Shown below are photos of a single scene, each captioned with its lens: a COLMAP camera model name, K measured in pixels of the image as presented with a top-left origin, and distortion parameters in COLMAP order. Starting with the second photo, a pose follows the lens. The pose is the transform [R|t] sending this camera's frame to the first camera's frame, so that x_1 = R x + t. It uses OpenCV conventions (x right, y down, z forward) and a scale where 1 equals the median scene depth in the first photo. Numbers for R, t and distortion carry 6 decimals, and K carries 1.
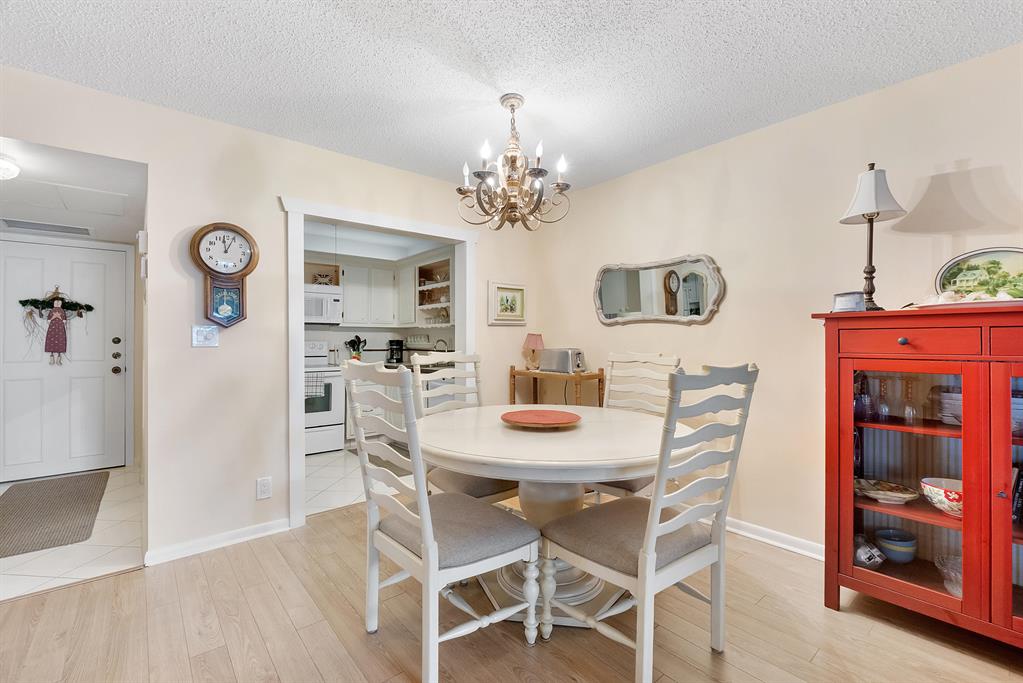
lens RADIAL K [[443.5, 0, 509.5], [0, 443.5, 344.3], [0, 0, 1]] dist [-0.000269, -0.000014]
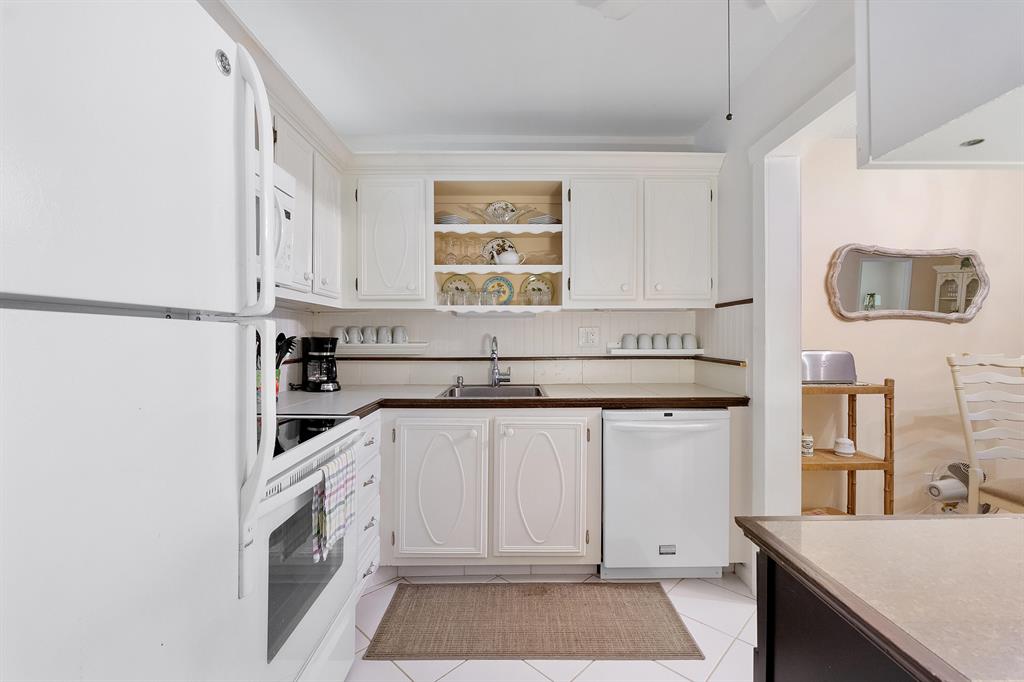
lens RADIAL K [[440.9, 0, 511.1], [0, 440.9, 338.3], [0, 0, 1]] dist [0.001420, 0.000077]
pose [[0.635374, 0.005001, 0.772189, -0.518177], [0.004592, 0.999937, -0.010254, -0.003636], [-0.772191, 0.010061, 0.635311, 0.651736]]
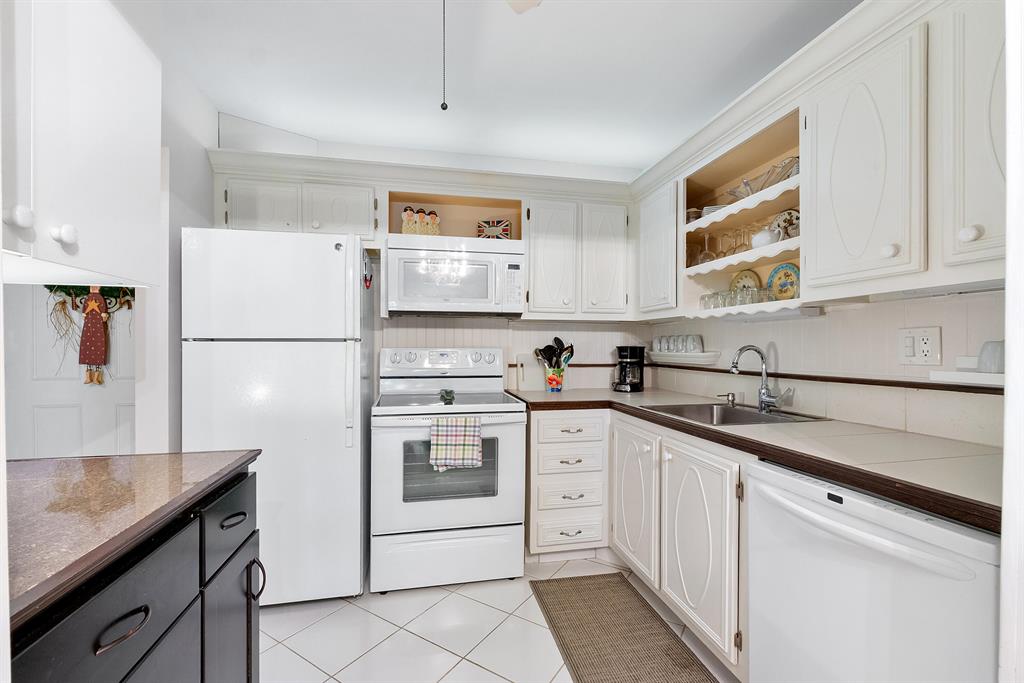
lens RADIAL K [[444.0, 0, 510.0], [0, 444.0, 344.3], [0, 0, 1]] dist [-0.000269, -0.000014]
pose [[0.882043, 0.001022, -0.471168, -0.153208], [-0.006212, 0.999936, -0.009459, -0.006707], [0.471128, 0.011270, 0.881993, 0.540779]]
